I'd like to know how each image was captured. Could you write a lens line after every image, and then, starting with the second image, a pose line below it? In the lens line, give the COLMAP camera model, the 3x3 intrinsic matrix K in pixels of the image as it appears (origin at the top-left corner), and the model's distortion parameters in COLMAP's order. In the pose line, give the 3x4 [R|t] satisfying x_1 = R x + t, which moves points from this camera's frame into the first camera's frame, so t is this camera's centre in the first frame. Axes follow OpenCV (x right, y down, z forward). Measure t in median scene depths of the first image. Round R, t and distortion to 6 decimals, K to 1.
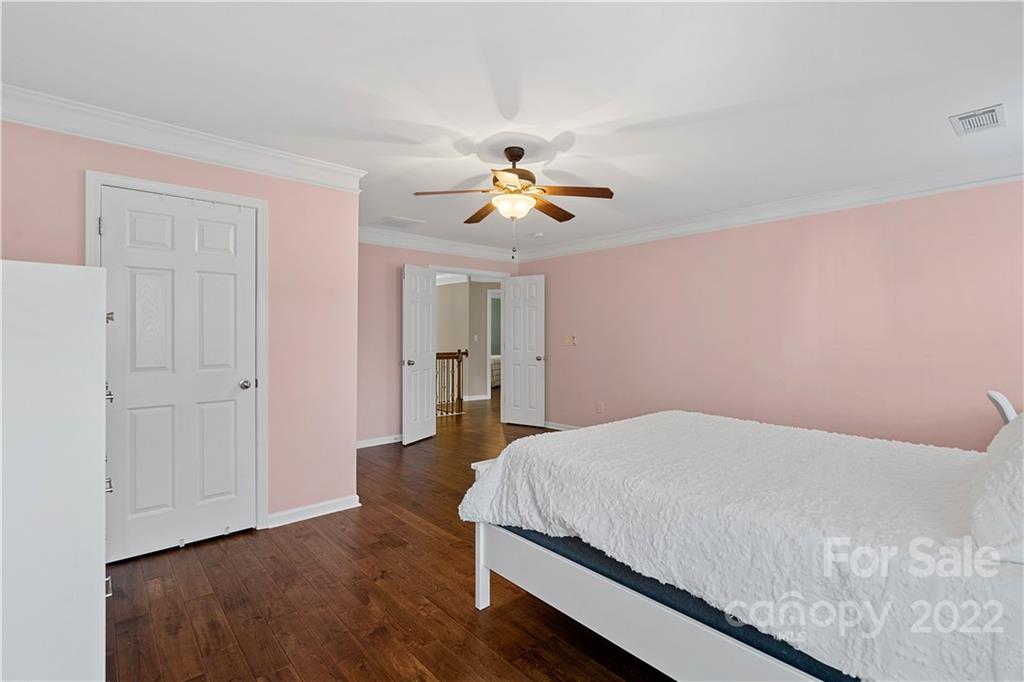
lens RADIAL K [[474.4, 0, 511.6], [0, 474.4, 333.6], [0, 0, 1]] dist [0.016753, 0.000008]
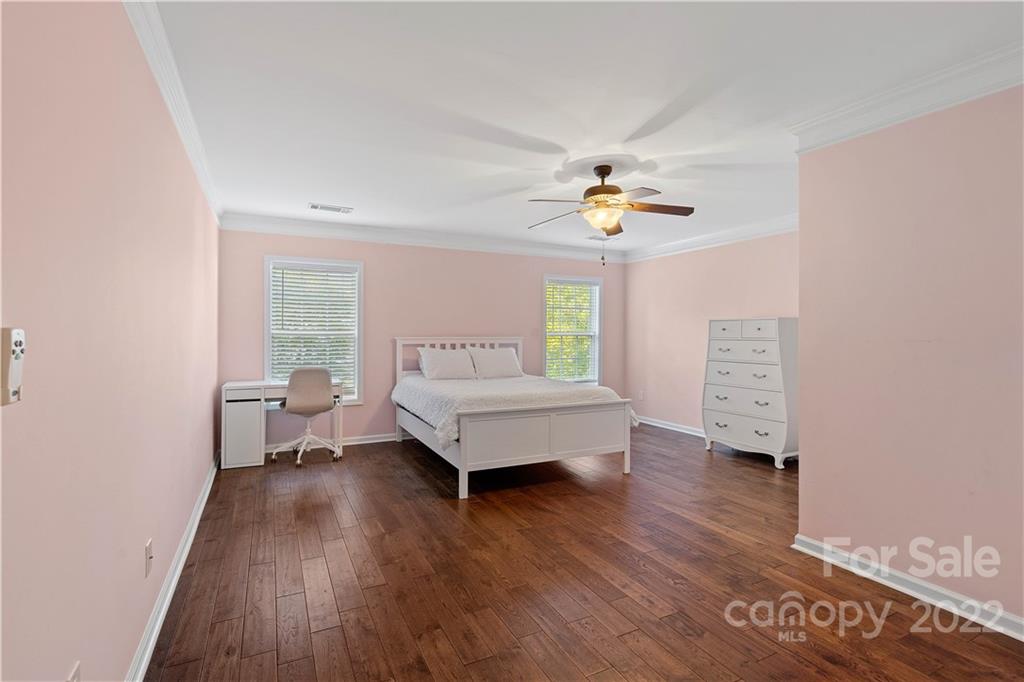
lens RADIAL K [[474.4, 0, 511.6], [0, 474.4, 333.6], [0, 0, 1]] dist [0.016753, 0.000008]
pose [[-0.966673, -0.005163, 0.255963, -0.074687], [-0.004135, 0.999981, 0.004554, -0.002816], [-0.255981, 0.003344, -0.966676, 2.143824]]
